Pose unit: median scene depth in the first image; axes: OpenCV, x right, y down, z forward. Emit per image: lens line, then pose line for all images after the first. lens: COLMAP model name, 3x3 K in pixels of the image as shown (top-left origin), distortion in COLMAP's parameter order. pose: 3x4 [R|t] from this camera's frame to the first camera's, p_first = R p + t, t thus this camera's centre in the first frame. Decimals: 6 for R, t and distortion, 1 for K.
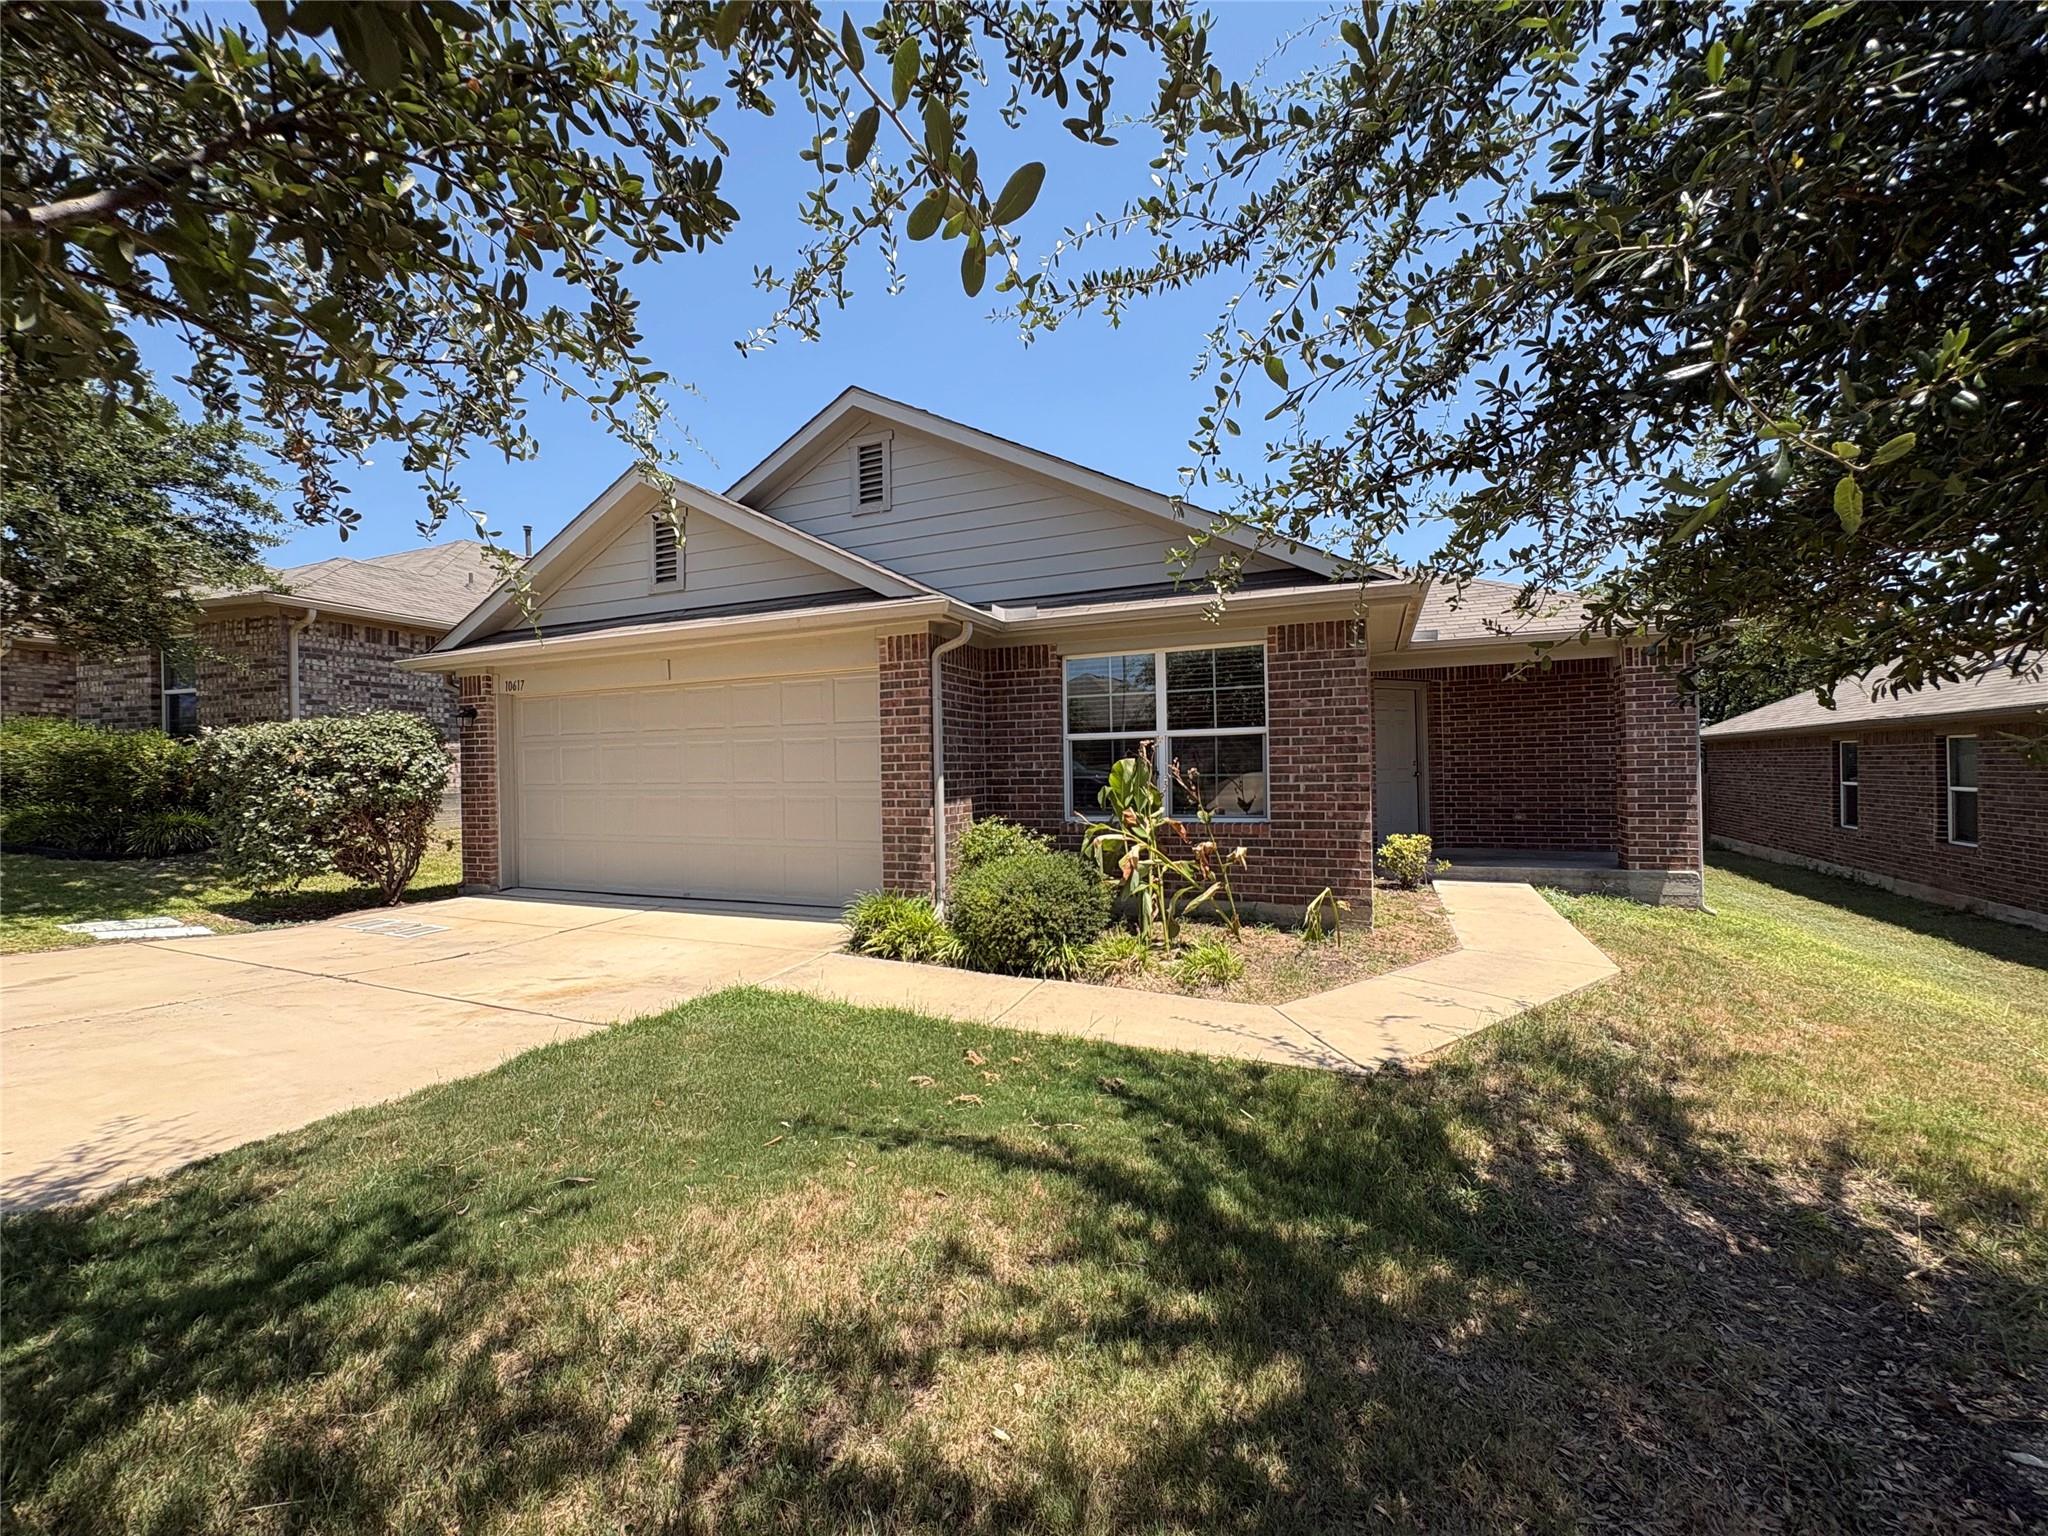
lens RADIAL K [[815.6, 0, 1024.0], [0, 815.6, 768.0], [0, 0, 1]] dist [0.000232, -0.000154]
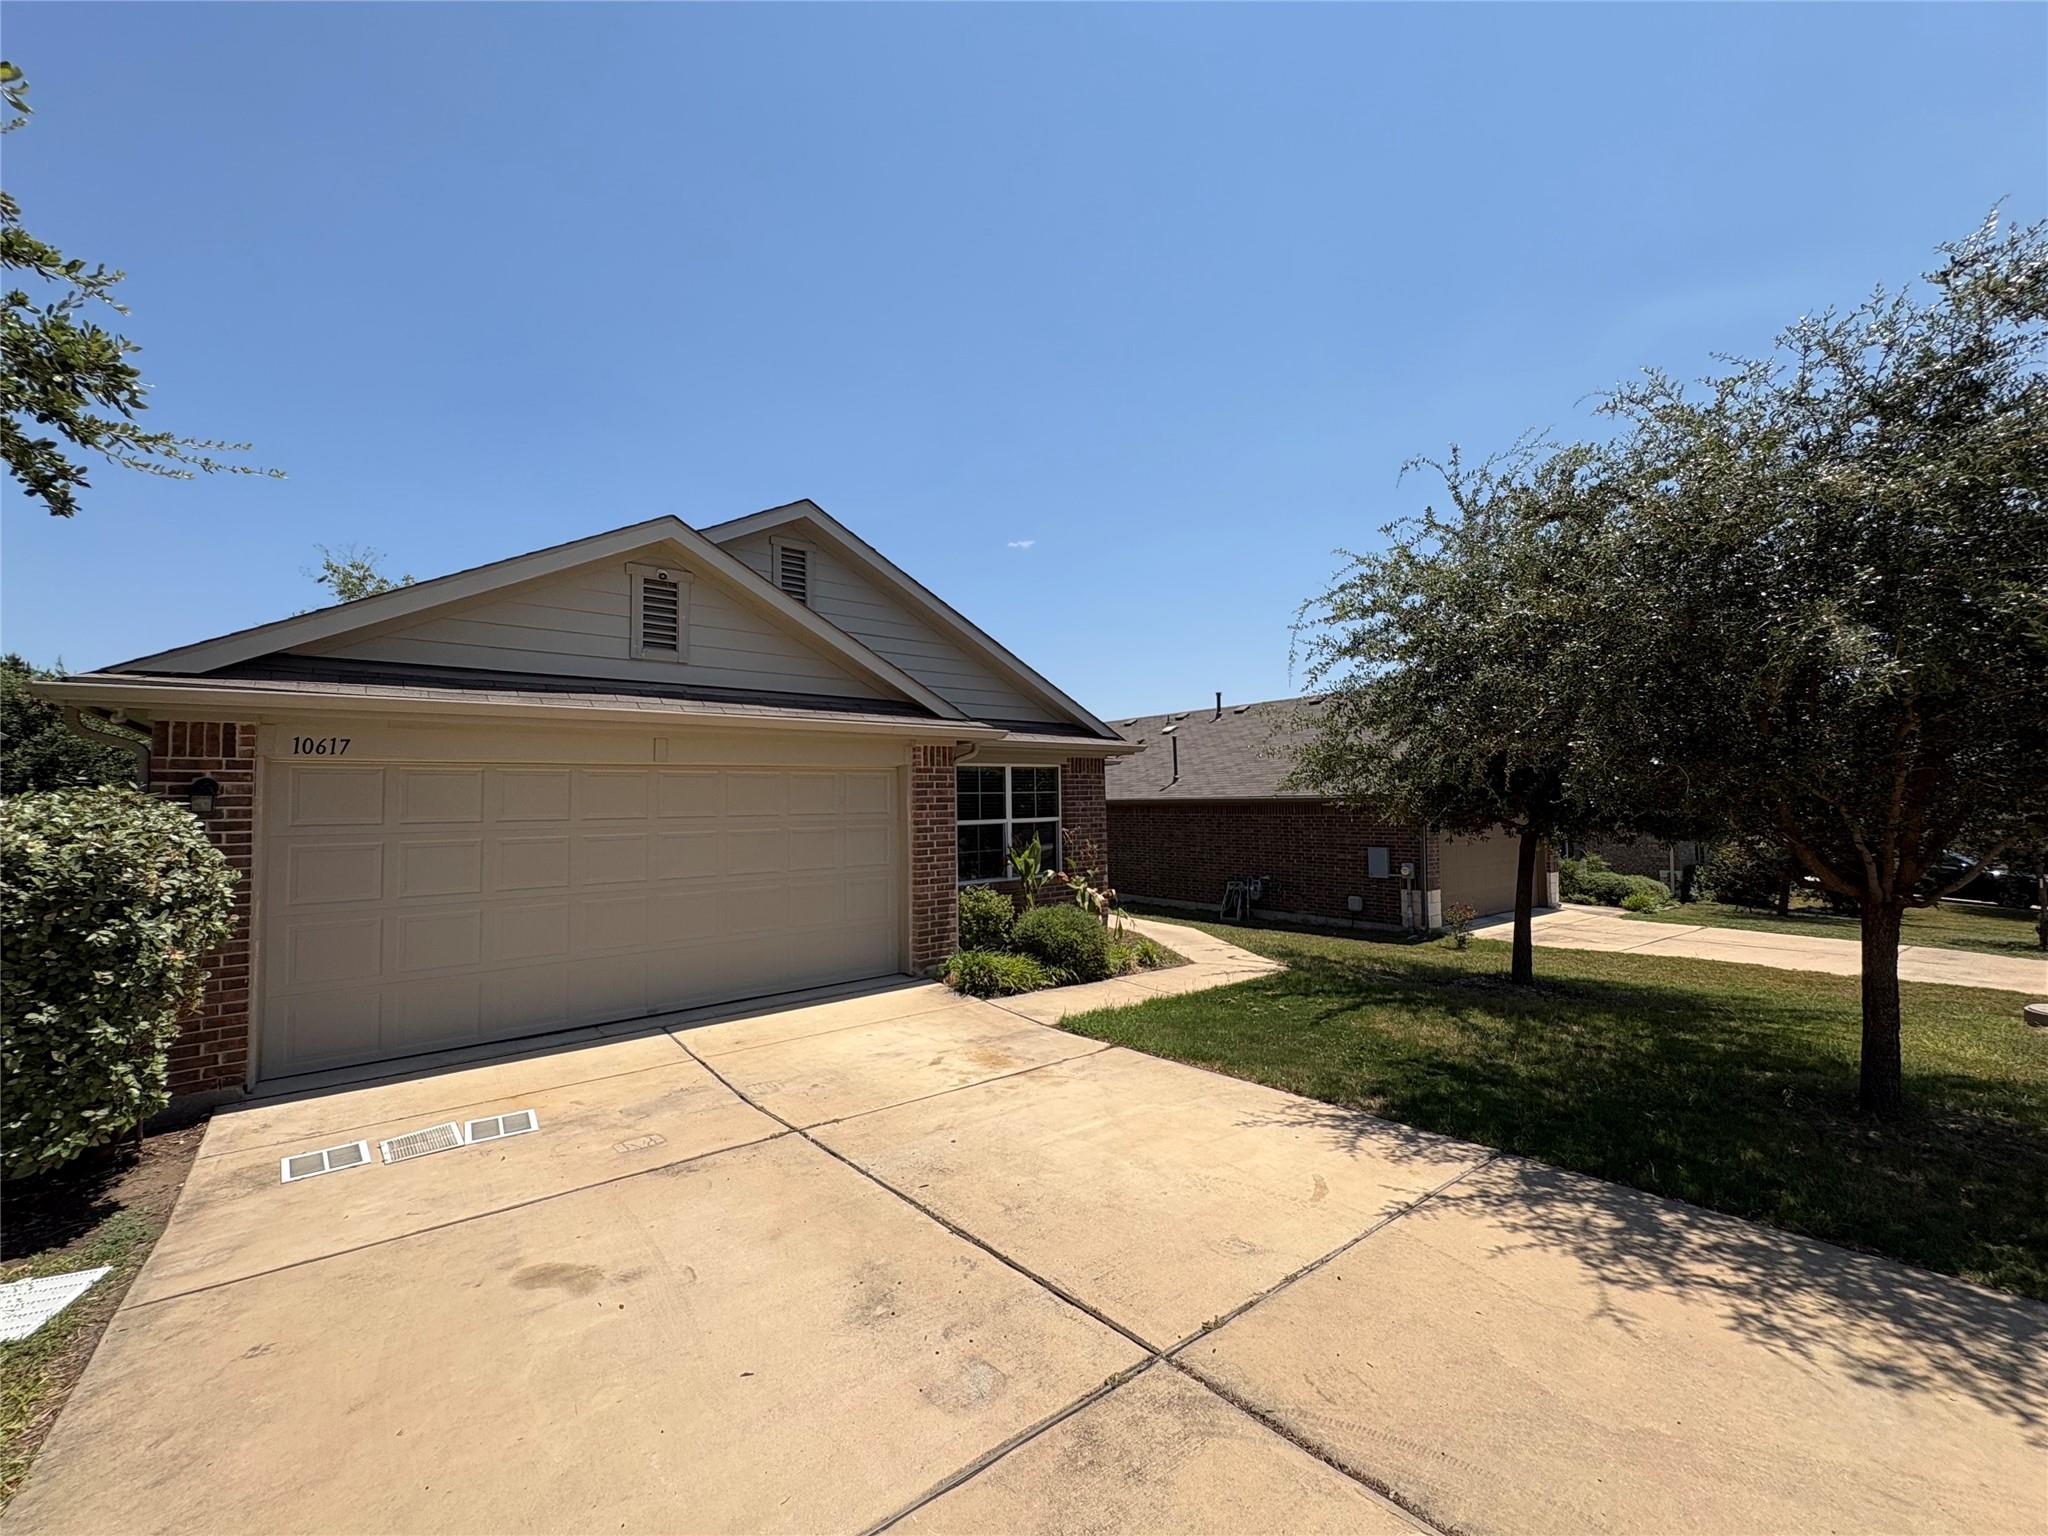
lens RADIAL K [[815.6, 0, 1024.0], [0, 815.6, 768.0], [0, 0, 1]] dist [0.000232, -0.000154]
pose [[0.460667, 0.045269, 0.886418, -1.185360], [0.006337, 0.998505, -0.054286, -0.059616], [-0.887550, 0.030625, 0.459692, 0.299189]]
